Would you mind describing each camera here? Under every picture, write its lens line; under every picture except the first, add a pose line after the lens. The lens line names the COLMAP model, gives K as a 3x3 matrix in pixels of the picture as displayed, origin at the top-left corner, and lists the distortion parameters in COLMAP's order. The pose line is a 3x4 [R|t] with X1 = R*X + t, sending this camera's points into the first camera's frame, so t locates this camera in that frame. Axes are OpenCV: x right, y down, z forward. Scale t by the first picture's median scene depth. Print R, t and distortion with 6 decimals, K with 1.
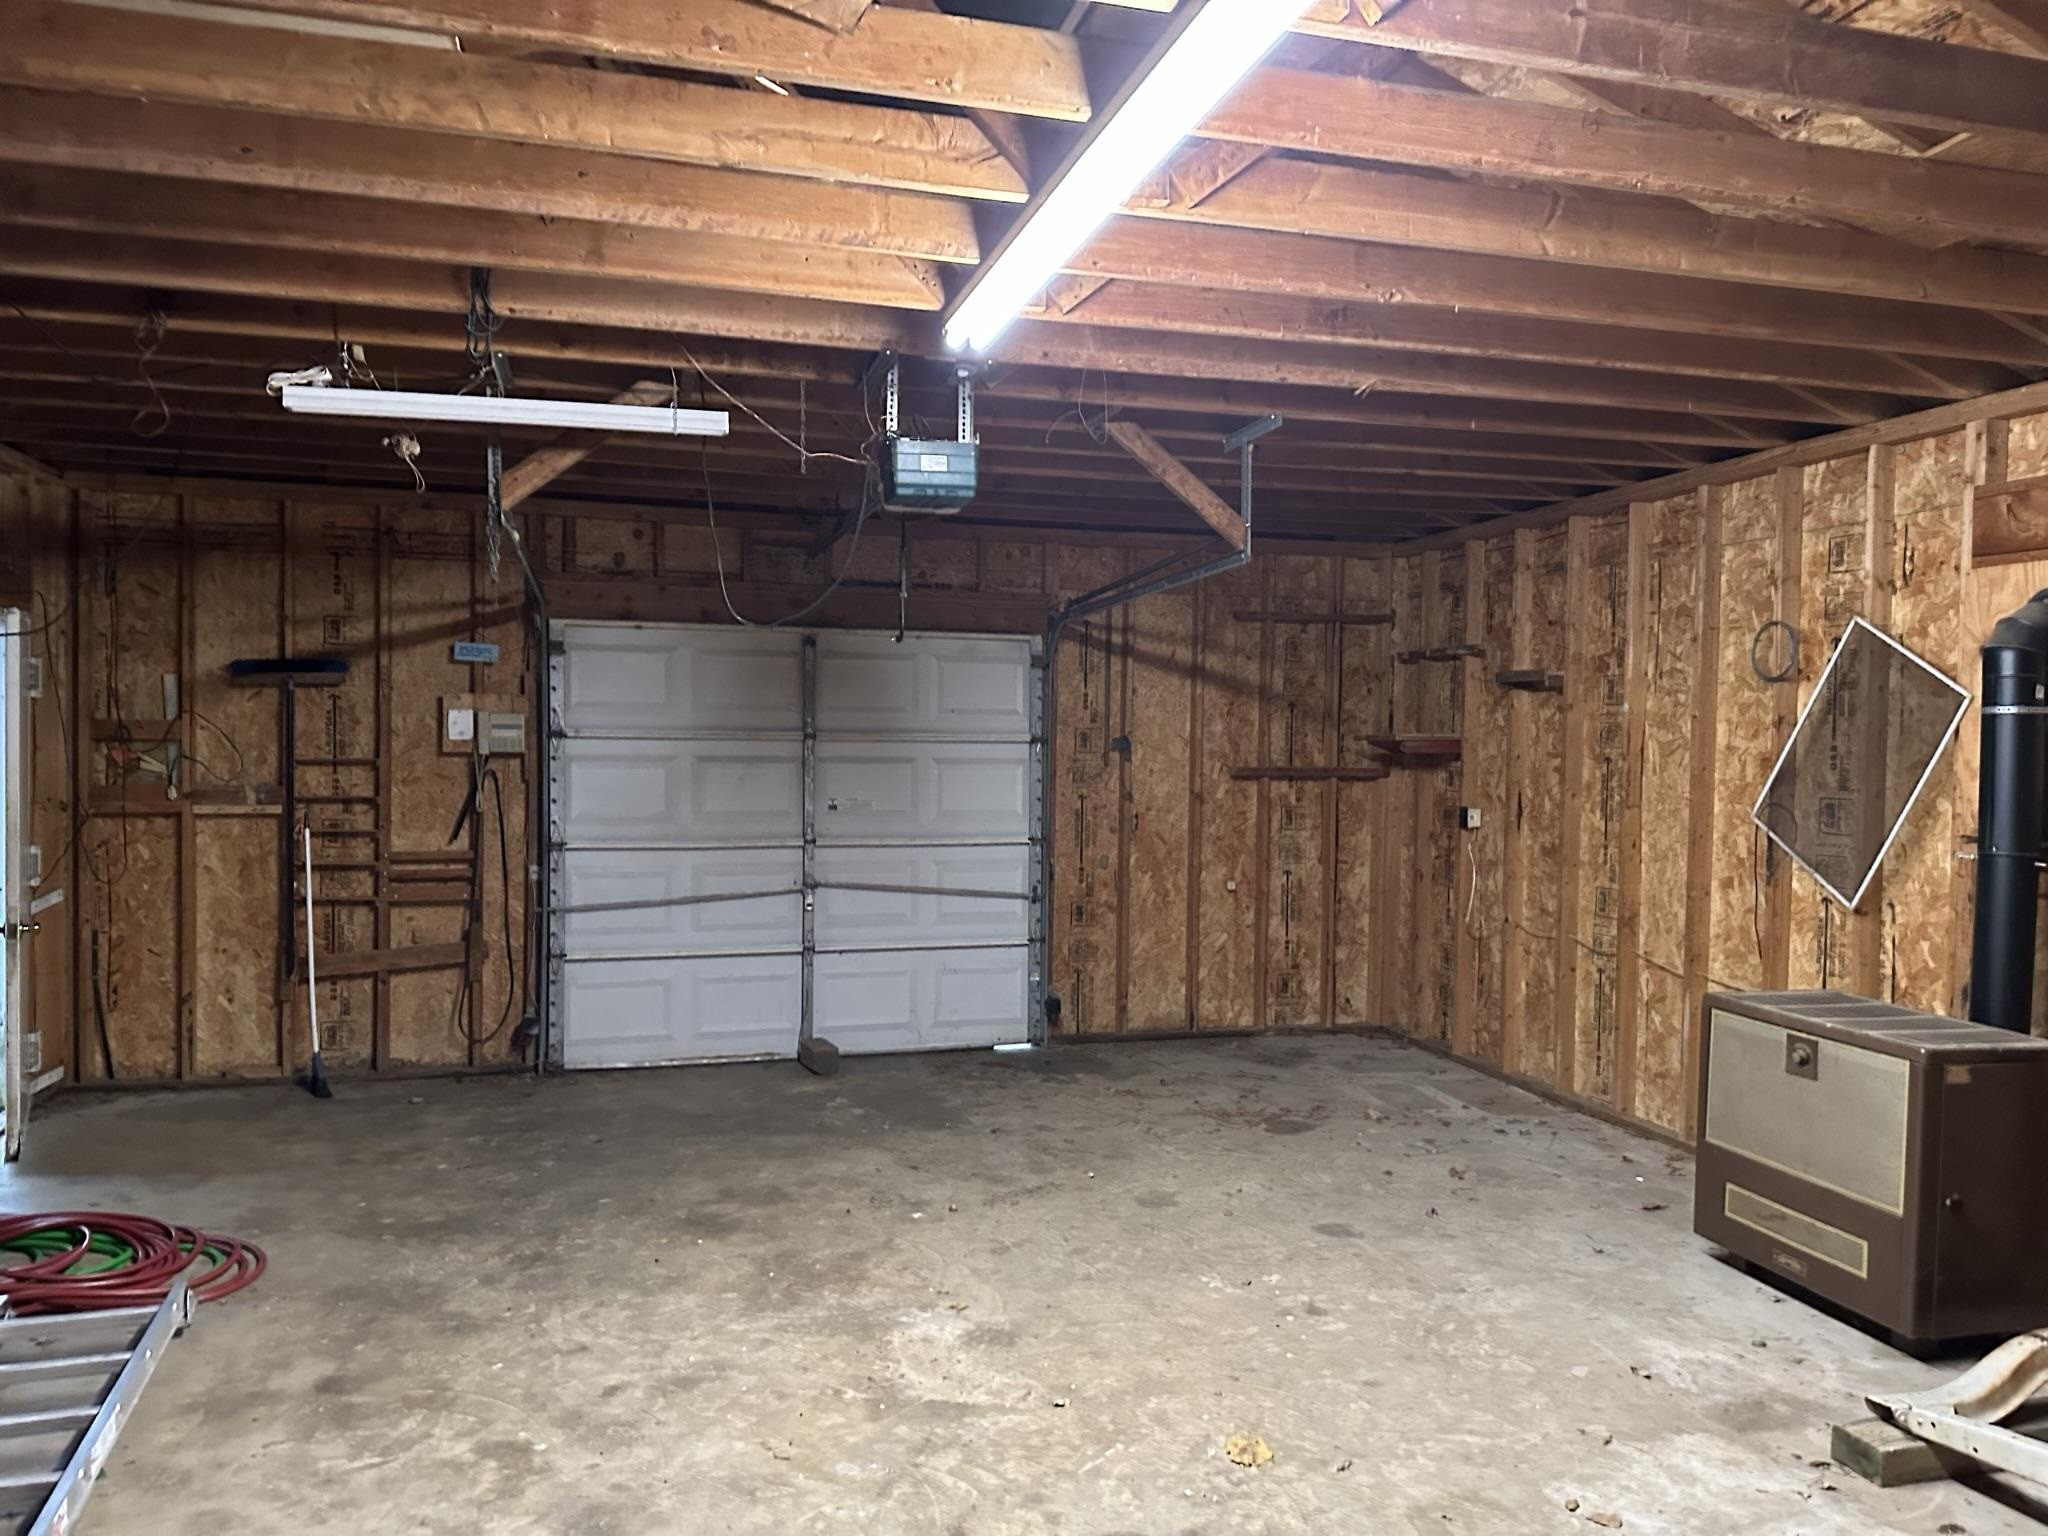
lens RADIAL K [[1423.9, 0, 1024.0], [0, 1423.9, 768.0], [0, 0, 1]] dist [0.087480, -0.172652]
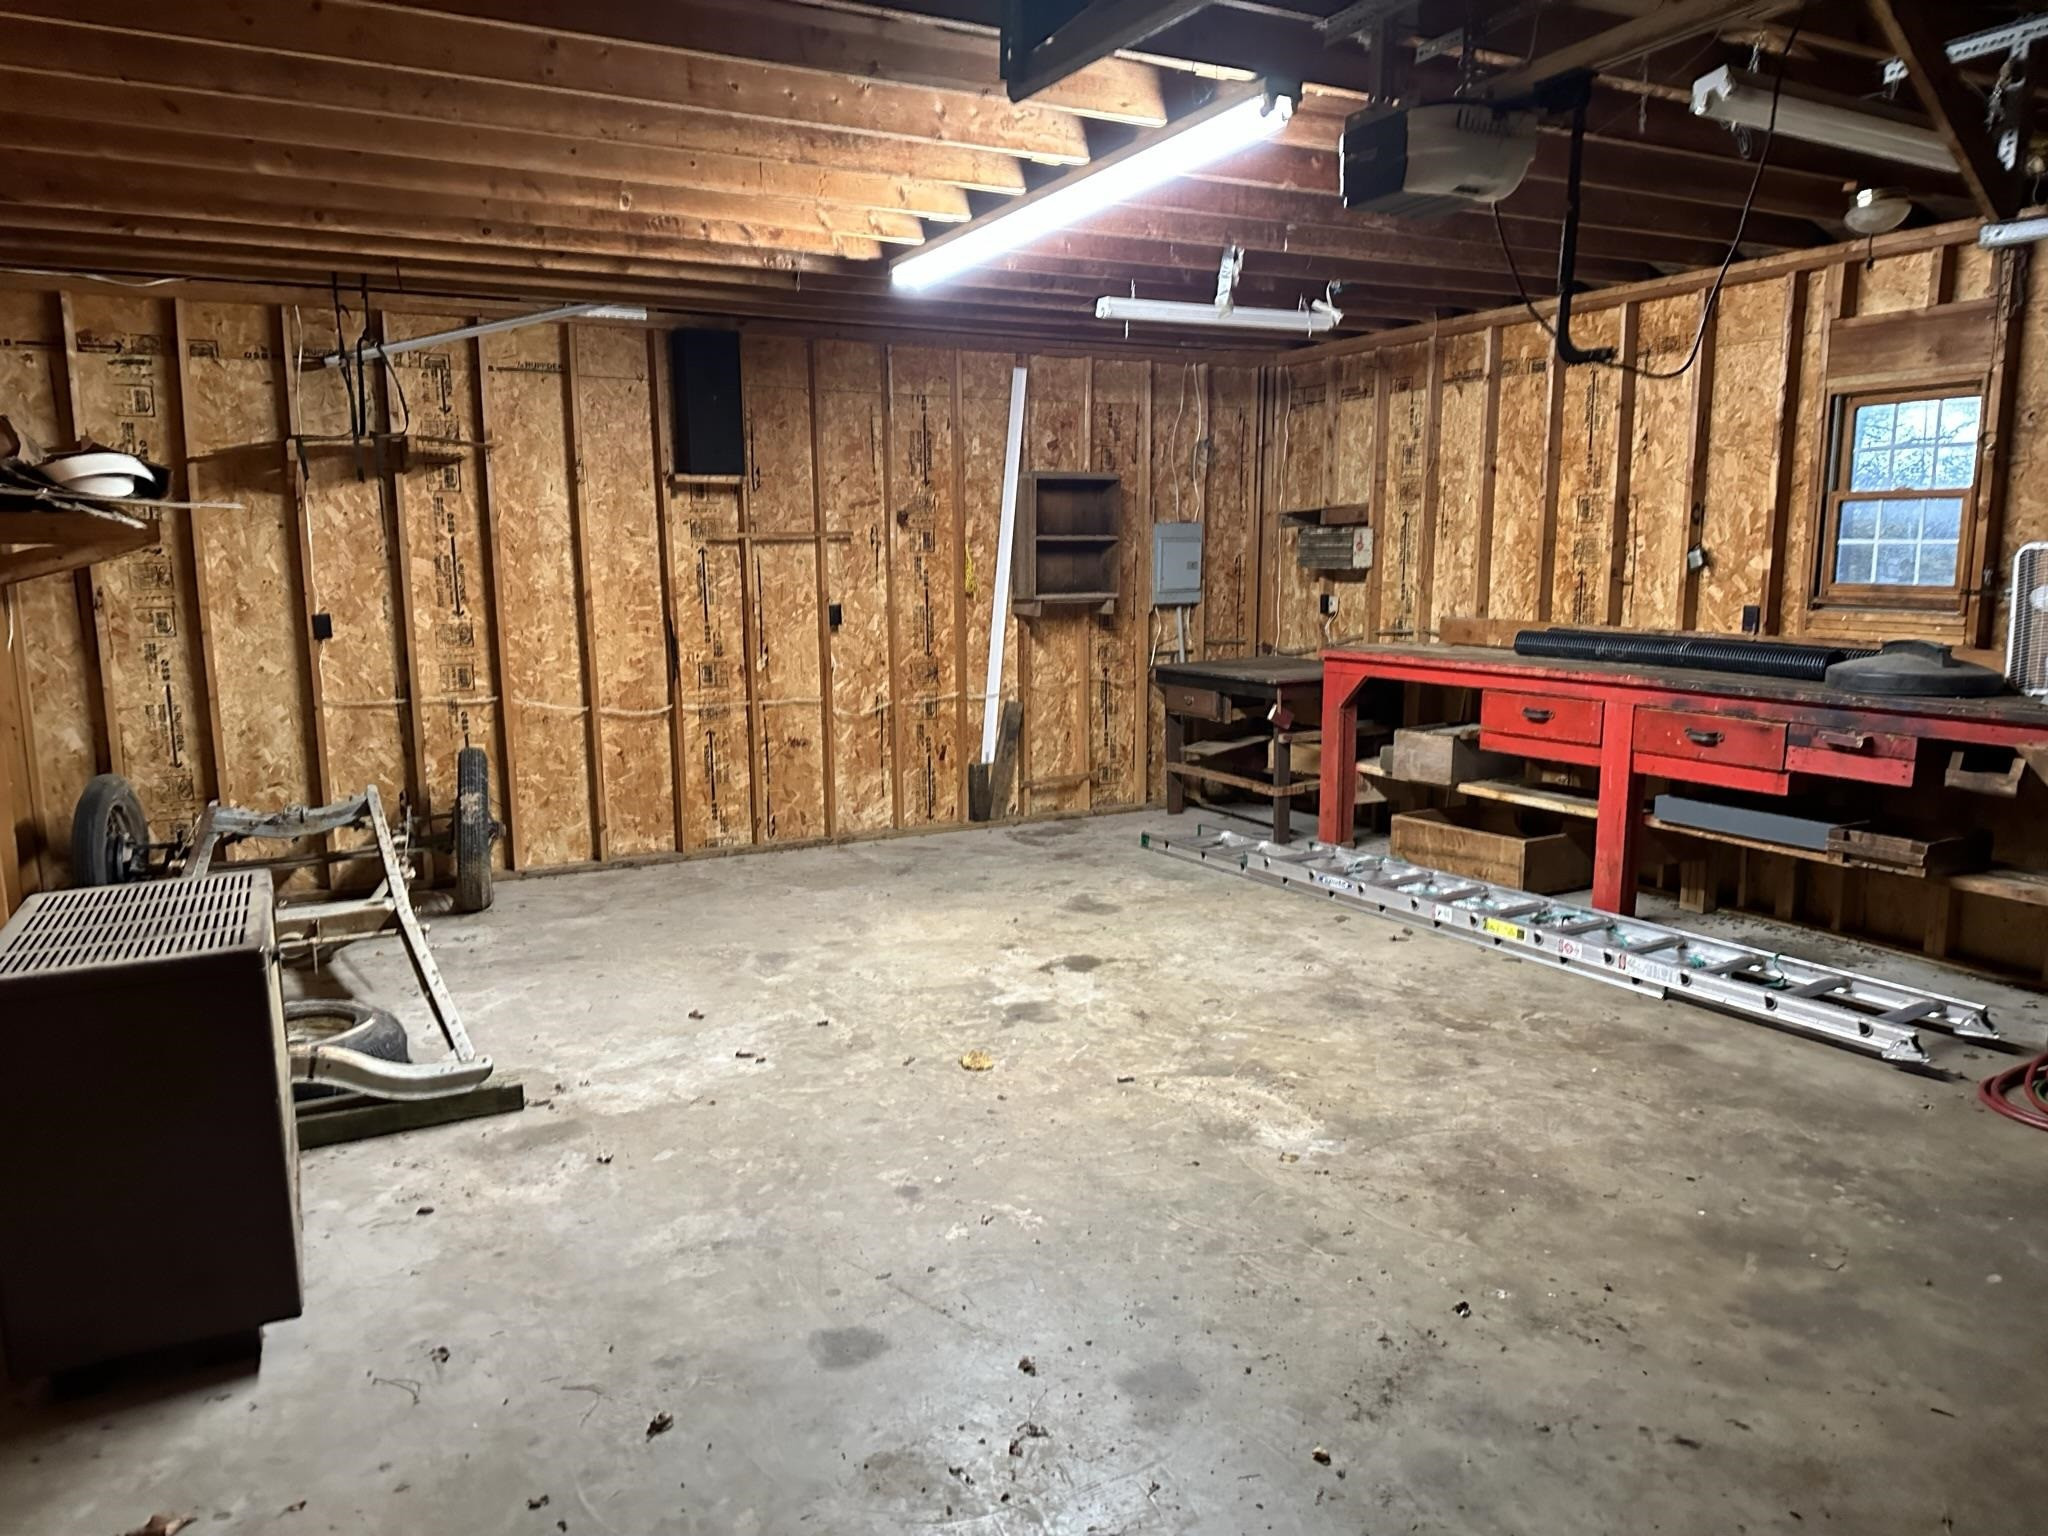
lens RADIAL K [[1423.9, 0, 1024.0], [0, 1423.9, 768.0], [0, 0, 1]] dist [0.087480, -0.172652]
pose [[-0.978371, 0.029298, -0.204772, 0.326021], [-0.005773, 0.985666, 0.168610, -0.031806], [0.206777, 0.166145, -0.964178, 1.940655]]
